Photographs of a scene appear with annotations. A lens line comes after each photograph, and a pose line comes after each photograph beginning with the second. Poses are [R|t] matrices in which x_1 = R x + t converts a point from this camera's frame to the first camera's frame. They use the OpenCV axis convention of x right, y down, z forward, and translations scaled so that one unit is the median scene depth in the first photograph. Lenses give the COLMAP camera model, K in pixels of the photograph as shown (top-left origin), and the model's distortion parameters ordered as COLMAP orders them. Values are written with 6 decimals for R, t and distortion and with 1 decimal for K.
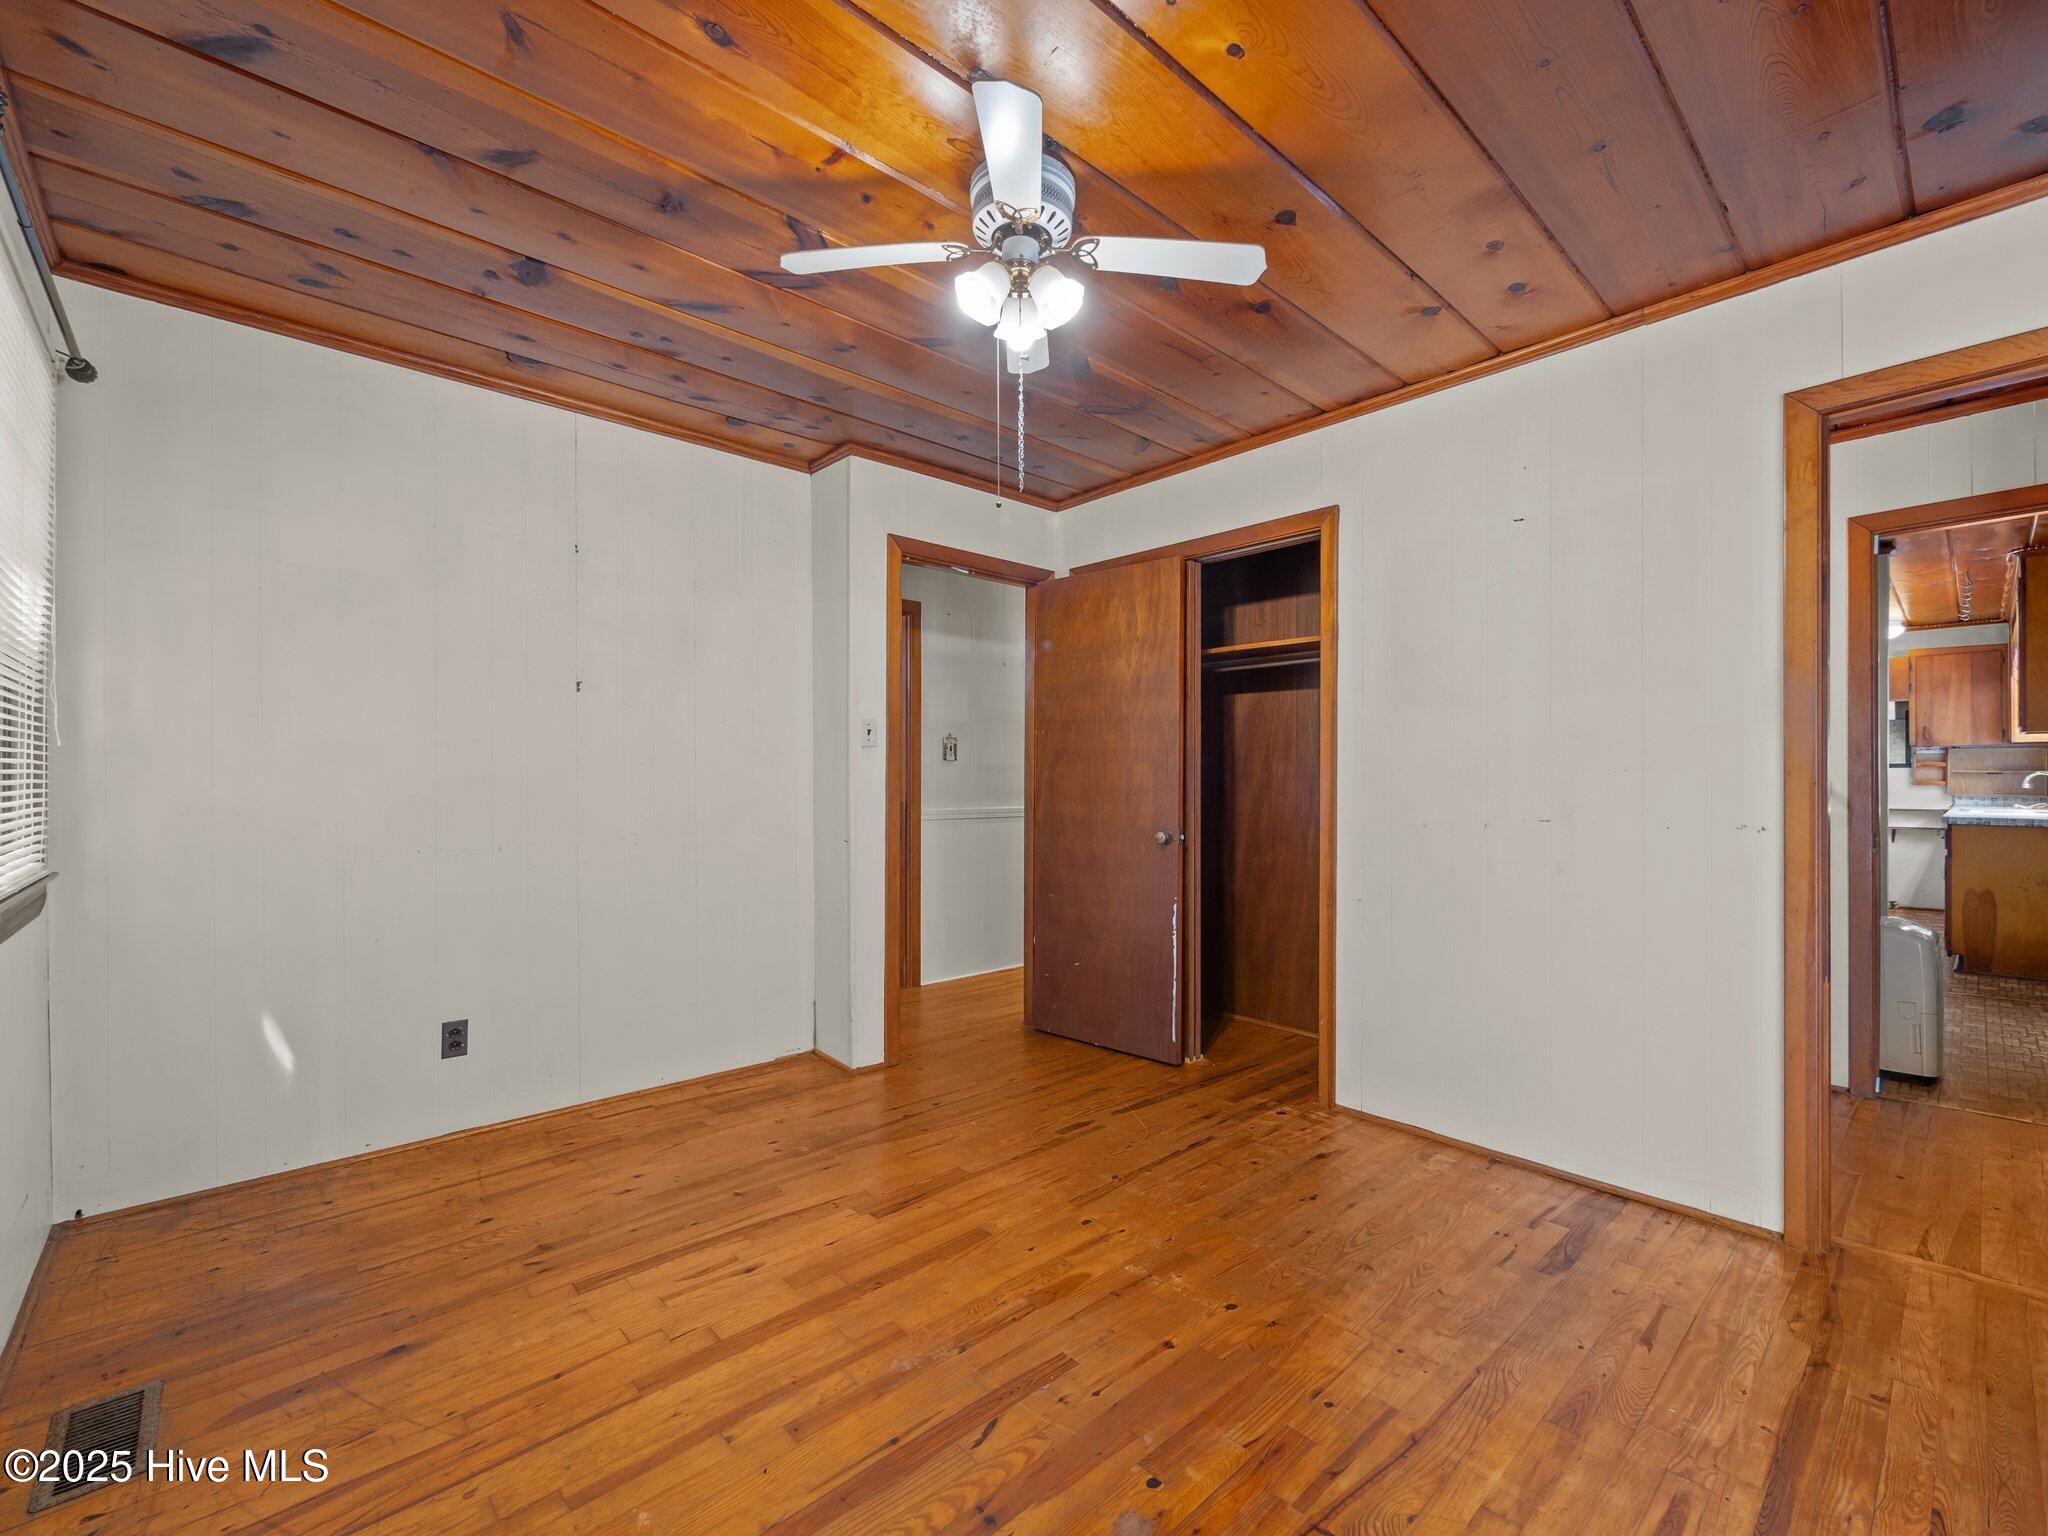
lens RADIAL K [[870.7, 0, 1031.4], [0, 870.7, 769.0], [0, 0, 1]] dist [-0.002090, -0.000214]
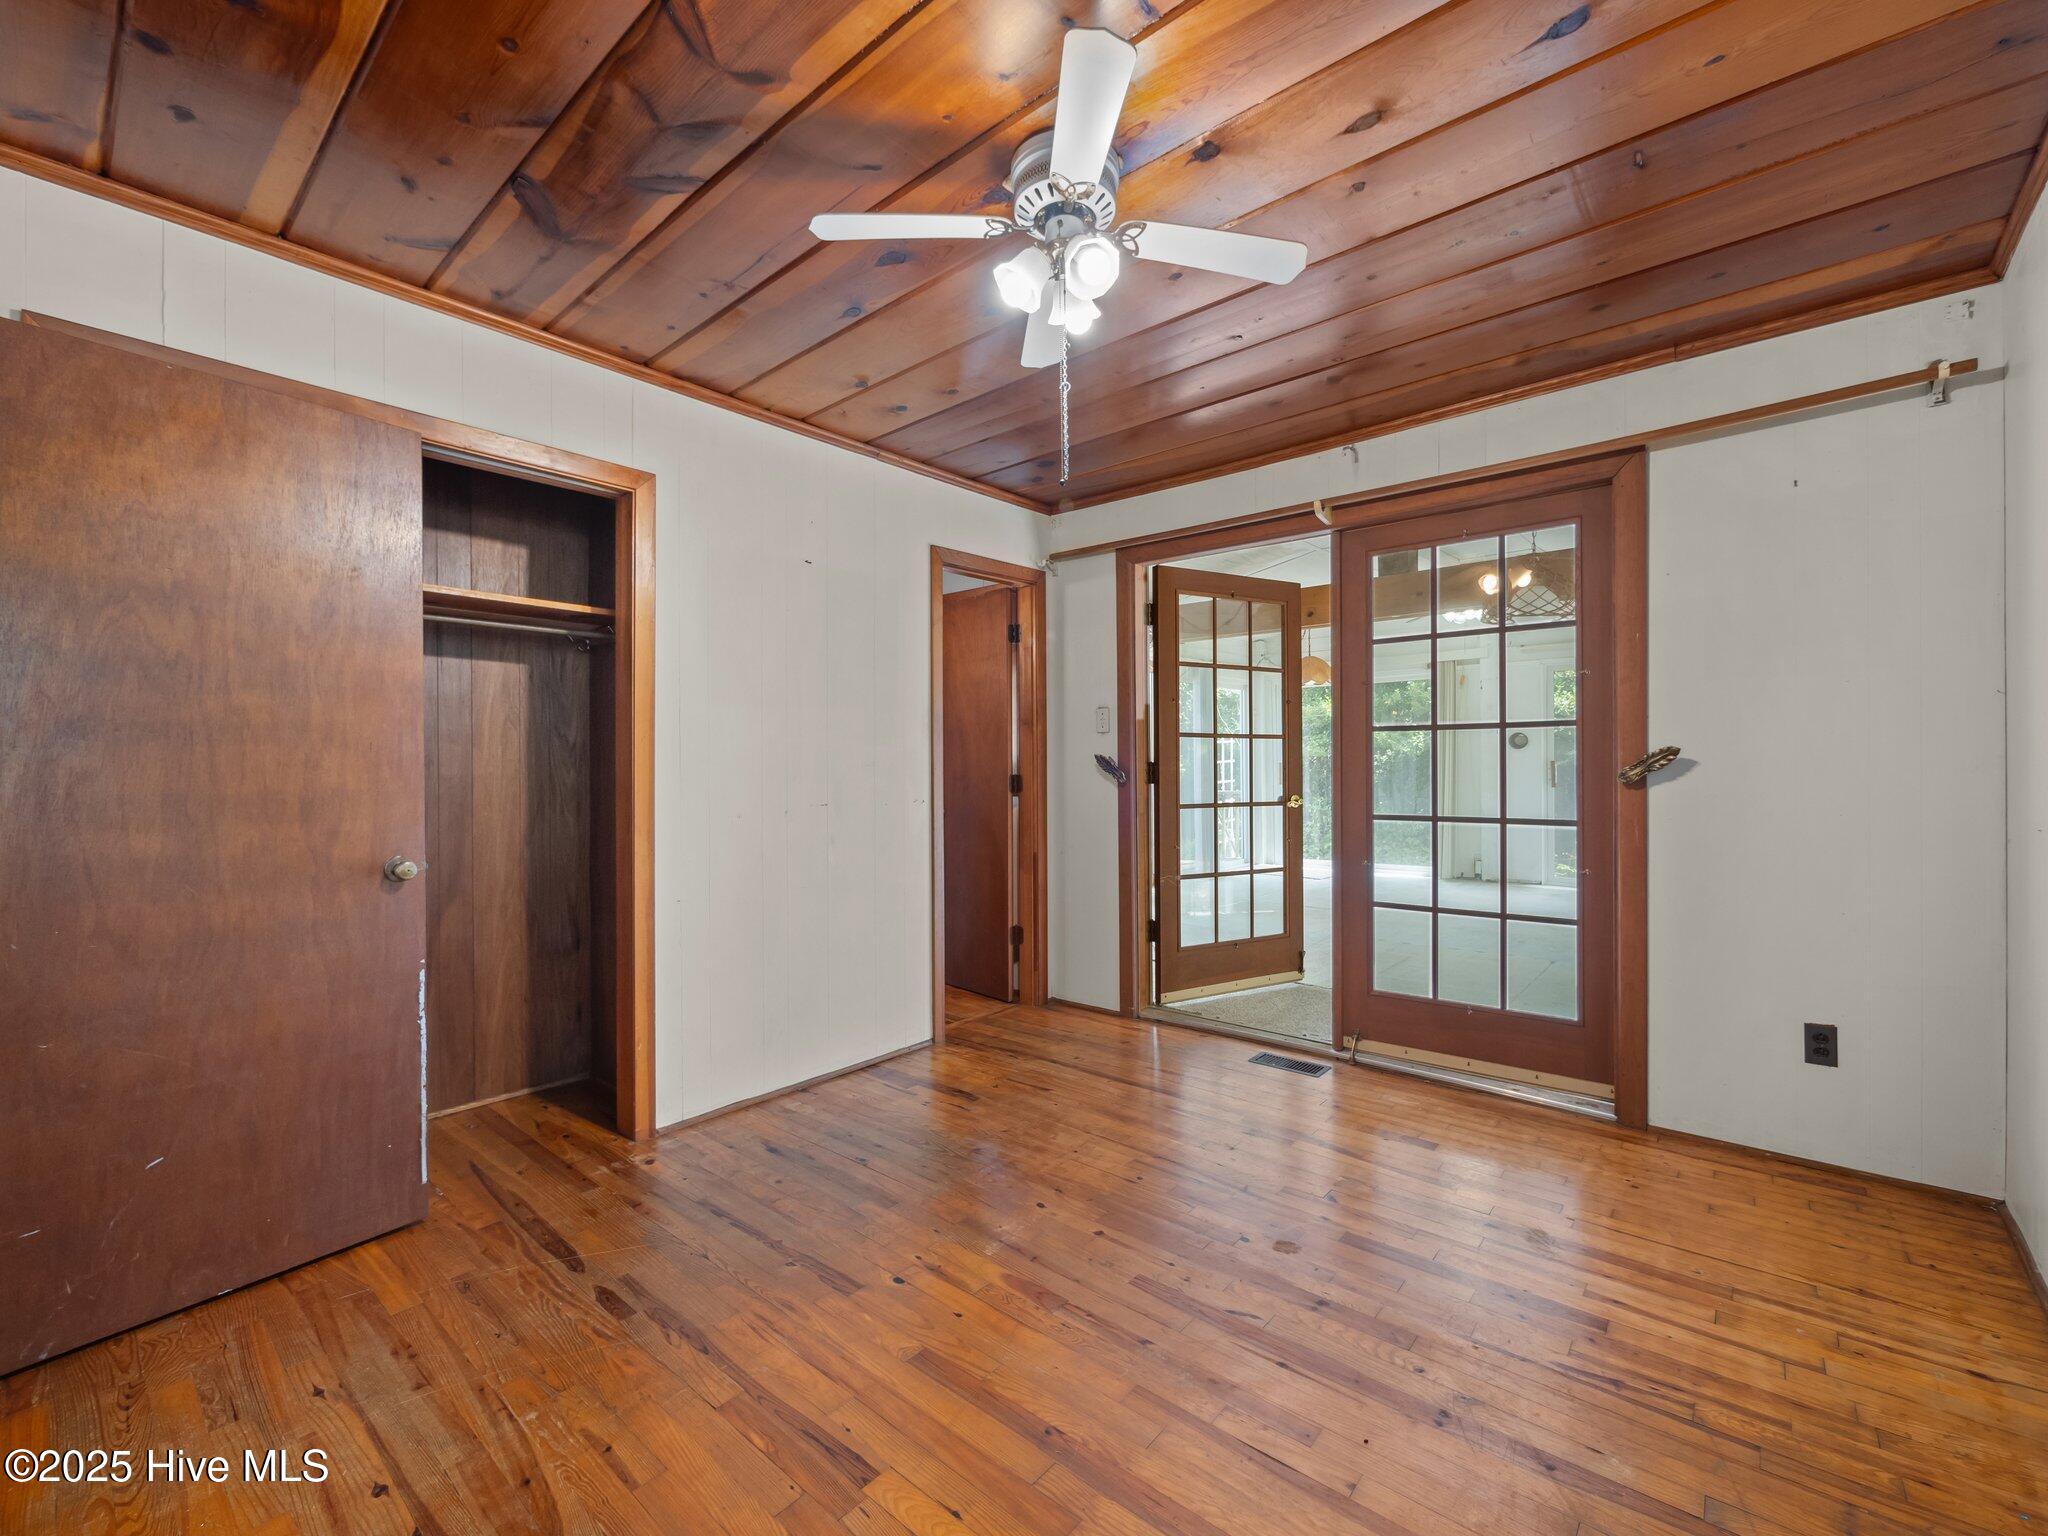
lens RADIAL K [[870.7, 0, 1031.4], [0, 870.7, 769.0], [0, 0, 1]] dist [-0.002090, -0.000214]
pose [[-0.119132, 0.000733, 0.992878, -0.754725], [-0.004353, 0.999990, -0.001260, 0.006111], [-0.992869, -0.004472, -0.119128, 0.893503]]
